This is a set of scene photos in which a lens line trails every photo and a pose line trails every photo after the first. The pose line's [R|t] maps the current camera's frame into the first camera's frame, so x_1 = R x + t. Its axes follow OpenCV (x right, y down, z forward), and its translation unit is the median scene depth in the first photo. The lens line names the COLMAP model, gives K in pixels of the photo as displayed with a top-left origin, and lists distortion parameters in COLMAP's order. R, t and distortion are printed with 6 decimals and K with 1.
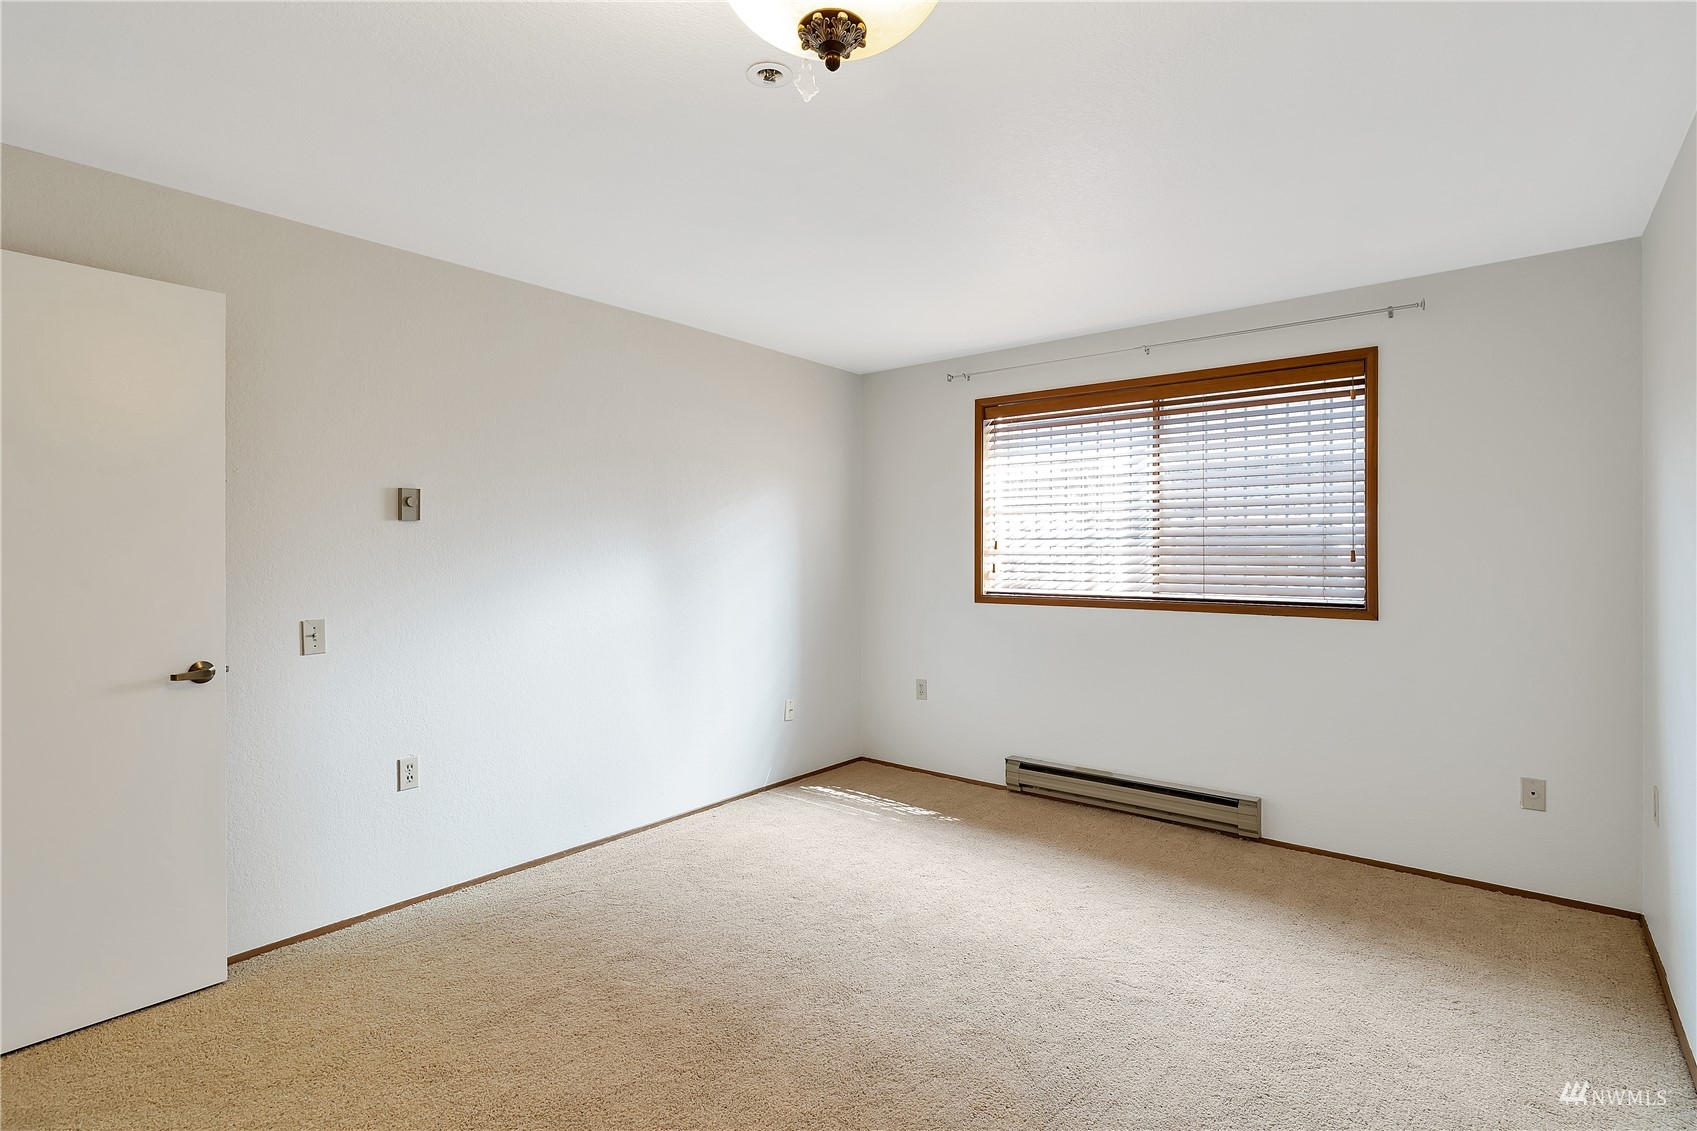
lens RADIAL K [[804.0, 0, 861.8], [0, 804.0, 557.9], [0, 0, 1]] dist [-0.007805, 0.001407]
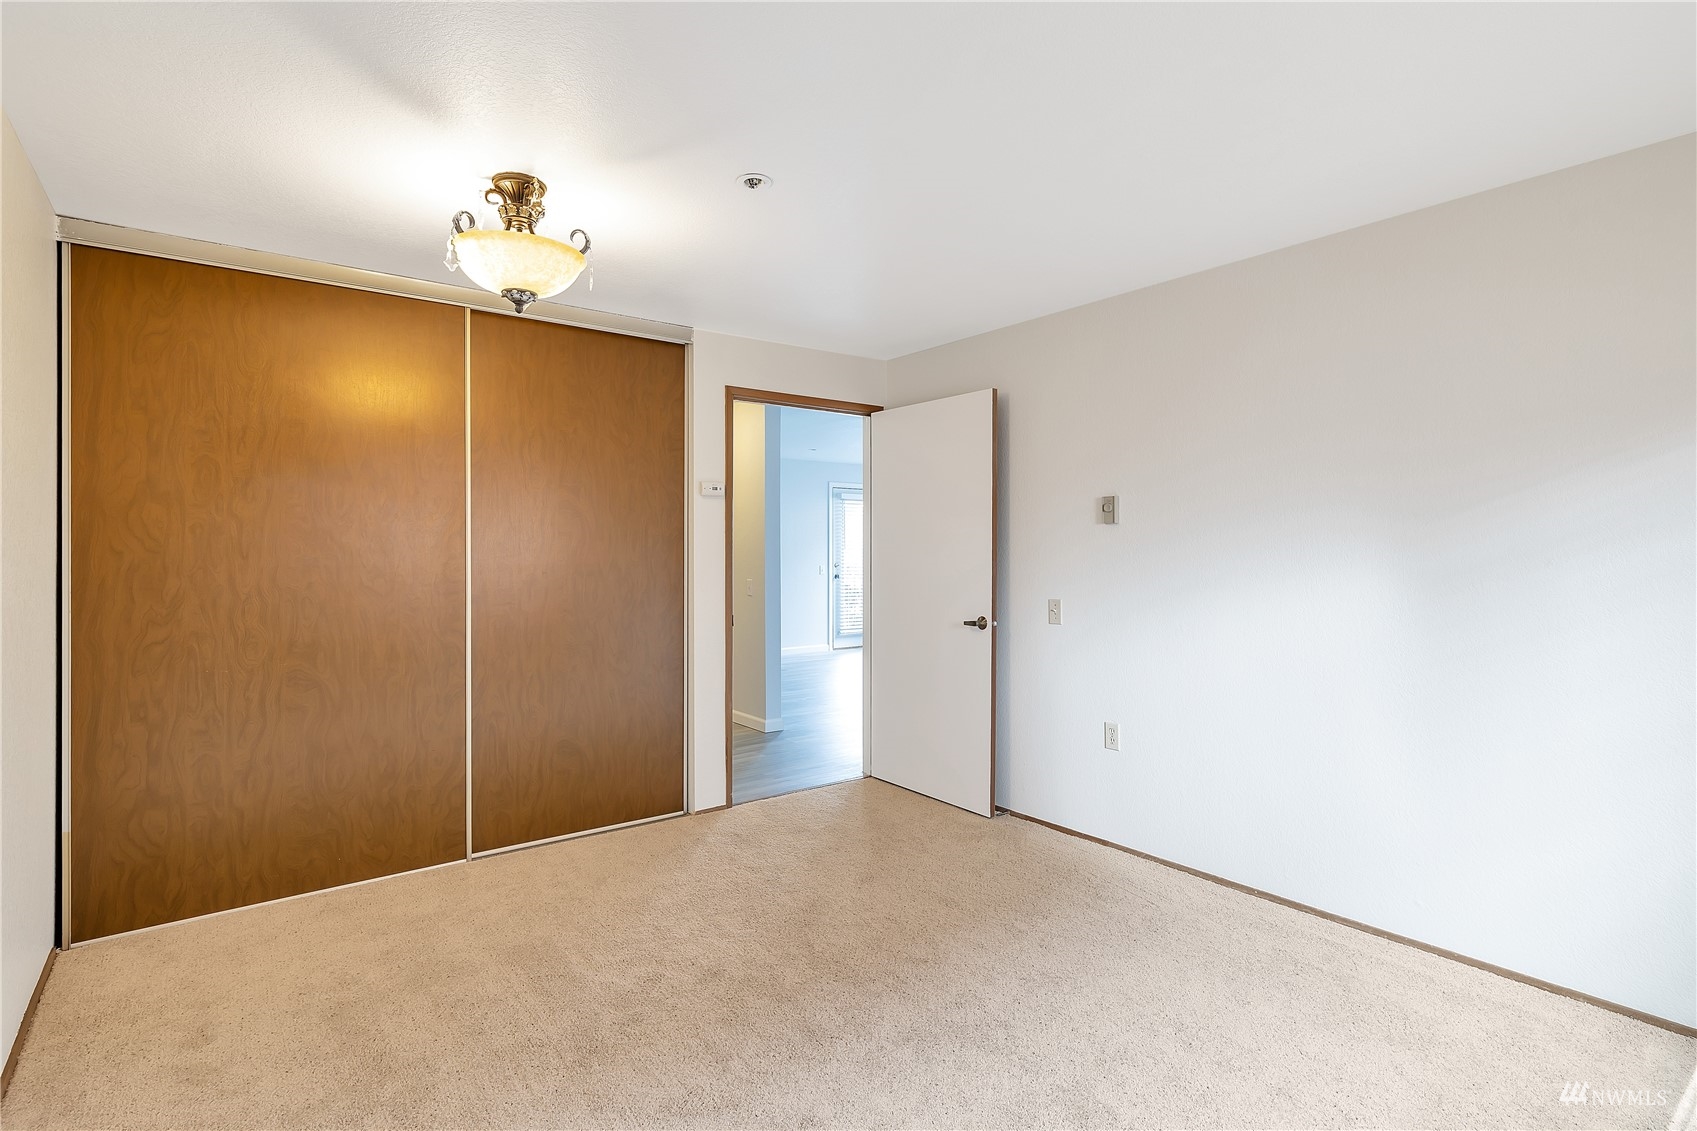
lens RADIAL K [[804.0, 0, 861.6], [0, 804.0, 561.9], [0, 0, 1]] dist [-0.007805, 0.001407]
pose [[-0.224059, 0.006285, -0.974555, 0.690813], [-0.010052, 0.999911, 0.008759, 0.004417], [0.974524, 0.011759, -0.223976, 0.922544]]
